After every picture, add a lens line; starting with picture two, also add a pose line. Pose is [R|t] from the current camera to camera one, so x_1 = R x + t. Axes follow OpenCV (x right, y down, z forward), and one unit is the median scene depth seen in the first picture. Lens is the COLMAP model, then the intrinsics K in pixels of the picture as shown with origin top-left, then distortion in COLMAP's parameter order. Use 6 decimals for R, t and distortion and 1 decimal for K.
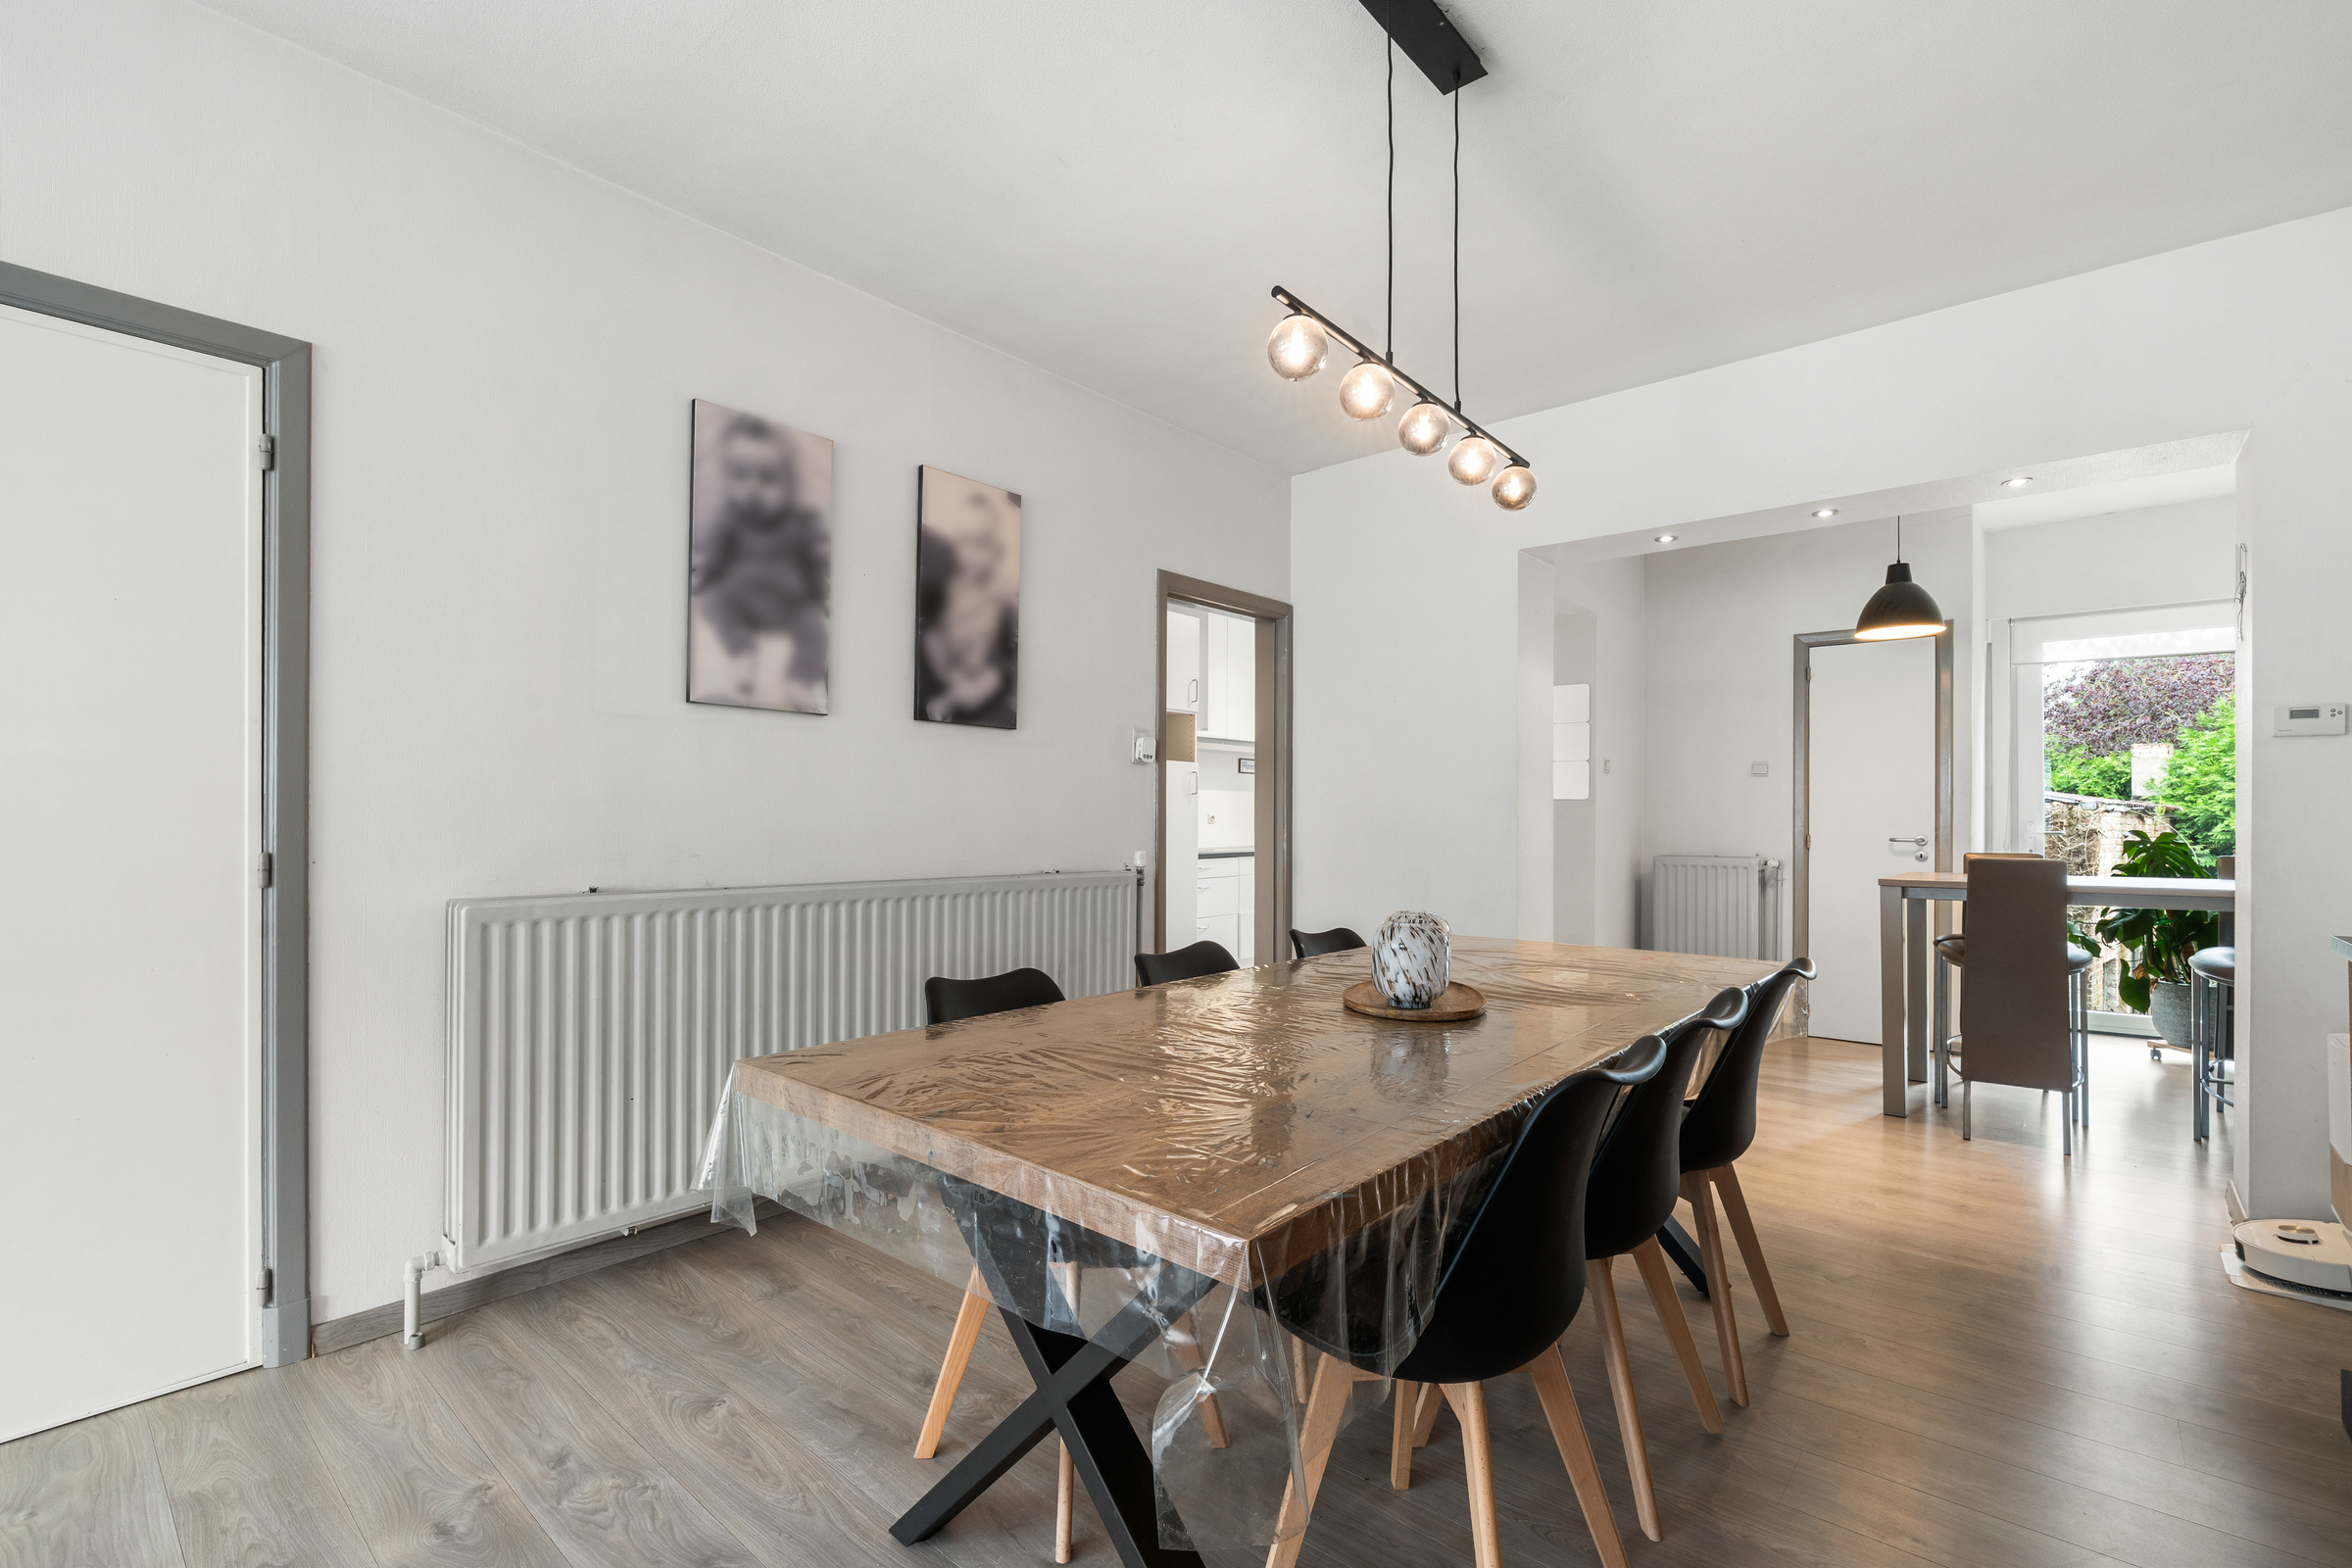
lens RADIAL K [[1034.1, 0, 1166.9], [0, 1034.1, 806.2], [0, 0, 1]] dist [0.001133, -0.000041]
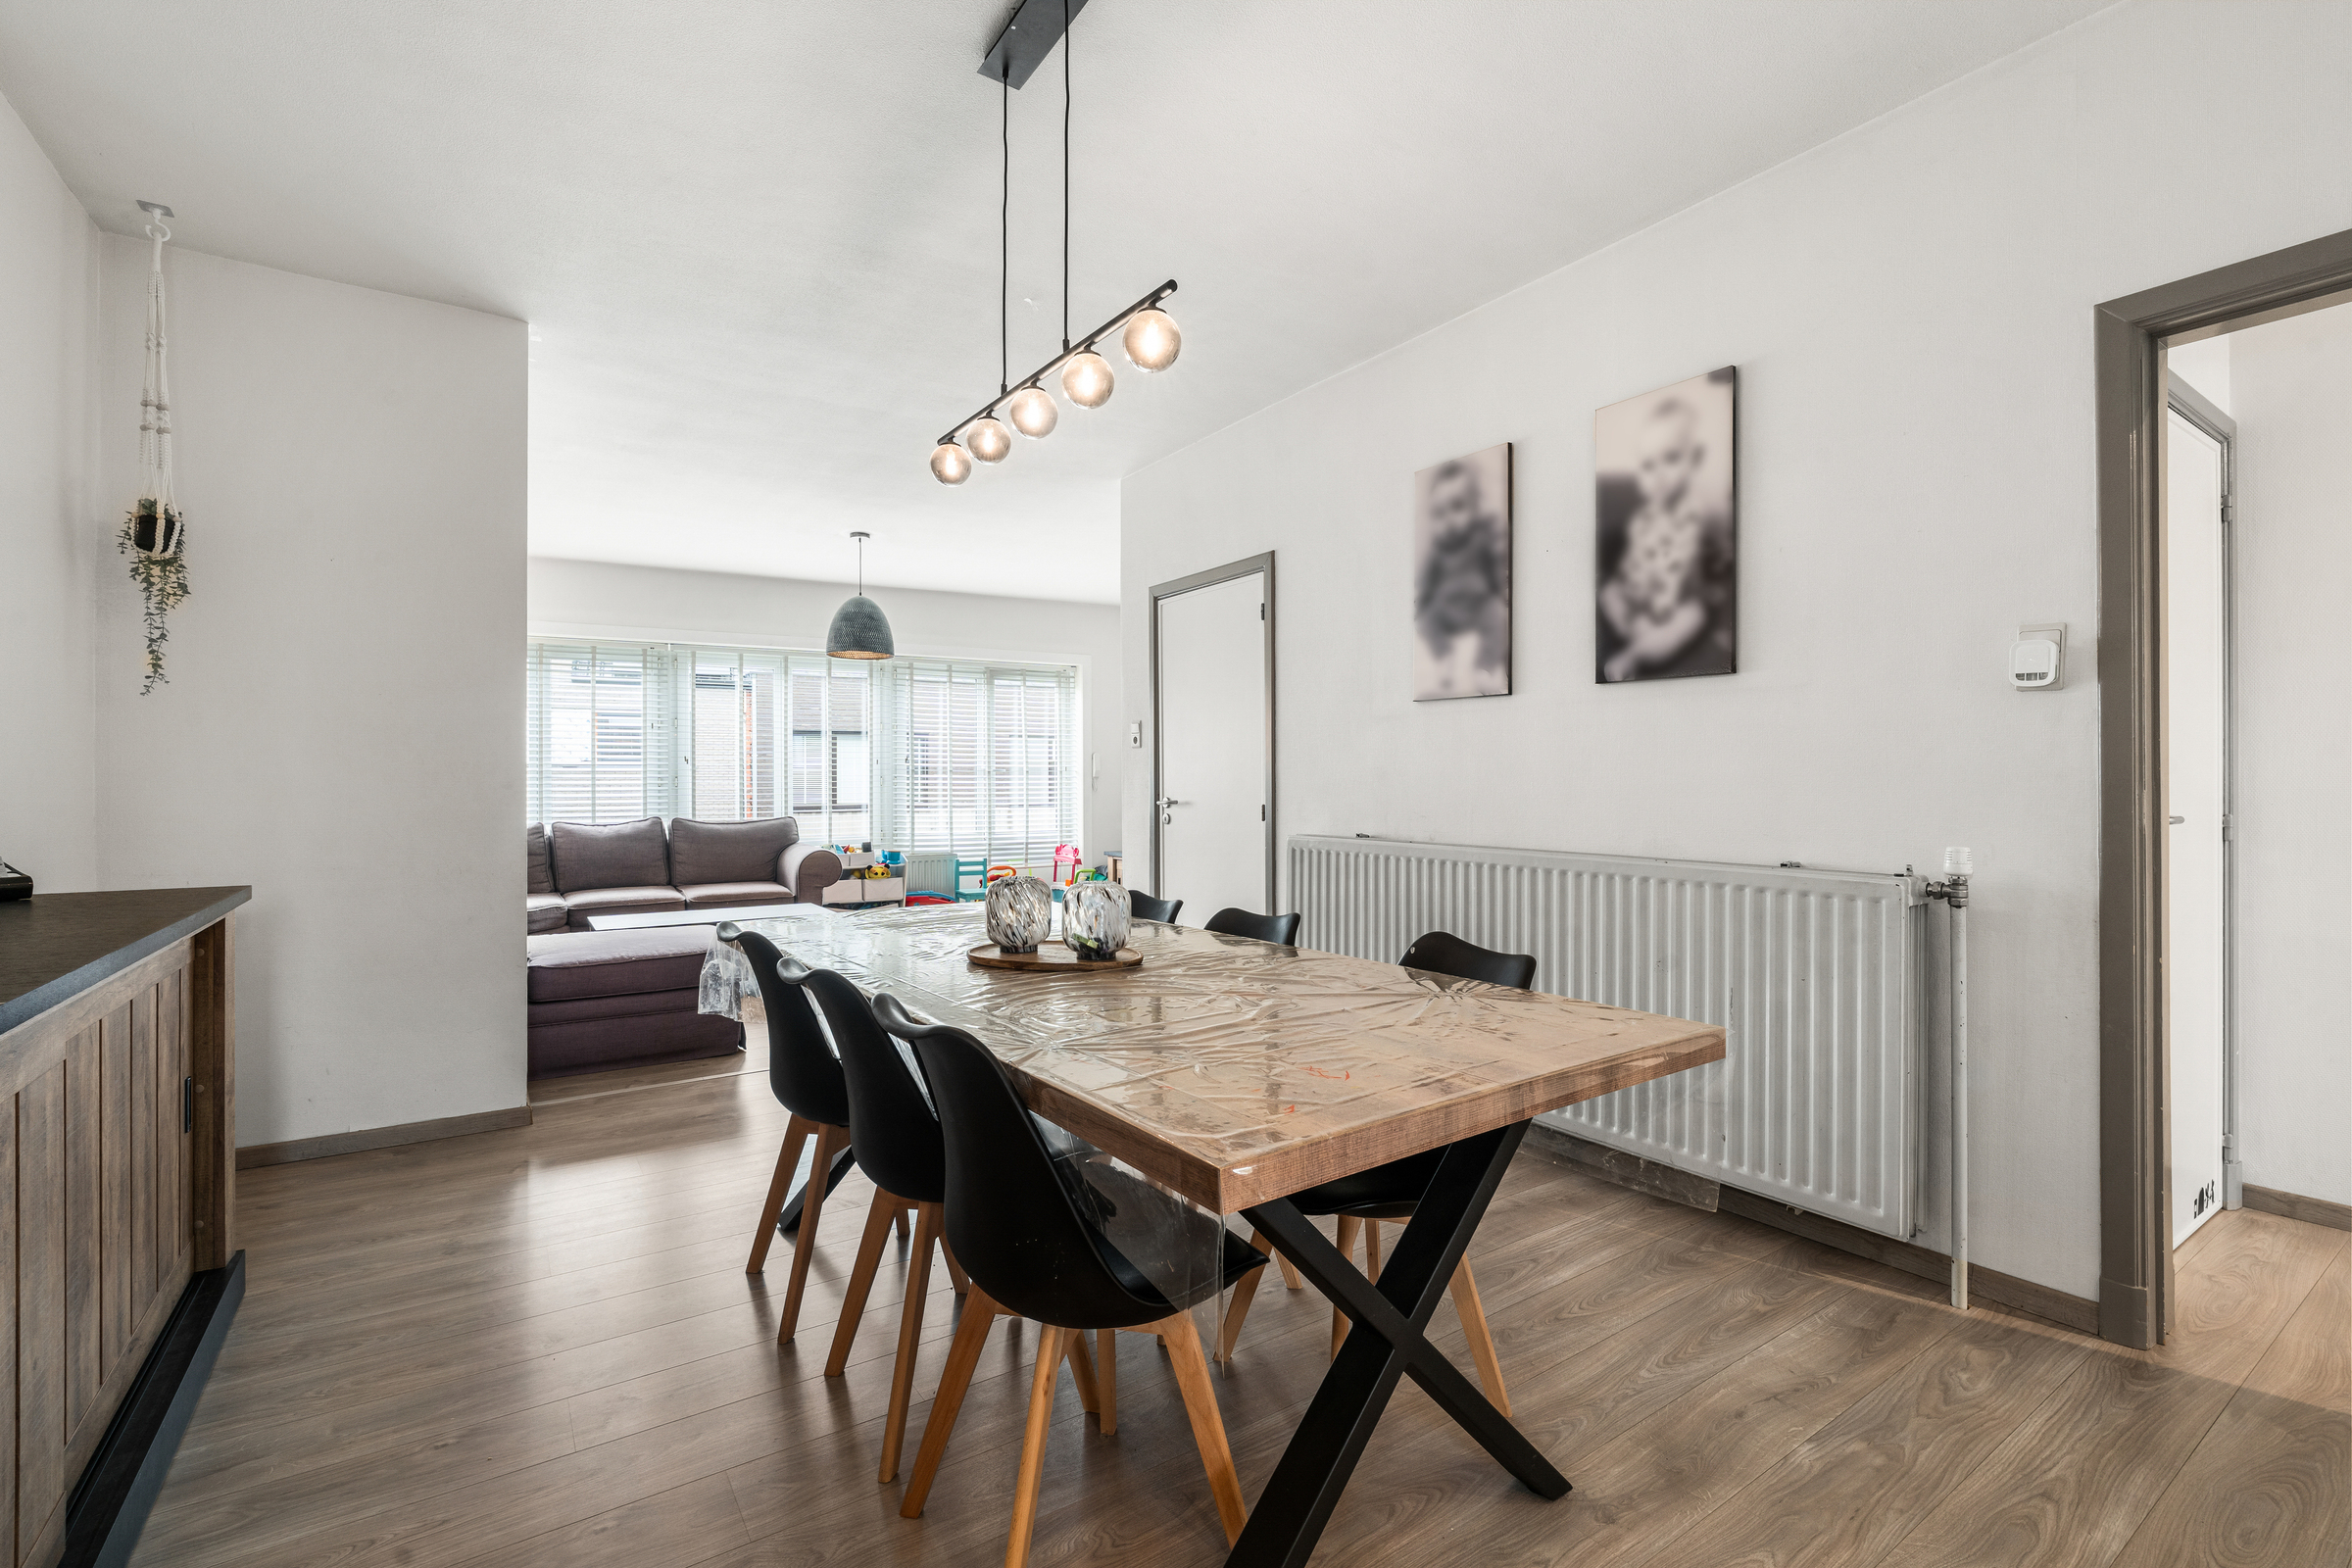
lens RADIAL K [[1034.1, 0, 1170.3], [0, 1034.1, 781.3], [0, 0, 1]] dist [0.001133, -0.000041]
pose [[-0.247838, -0.011012, -0.968739, 0.812370], [0.002131, 0.999927, -0.011912, 0.015890], [0.968799, -0.005016, -0.247796, 0.919123]]
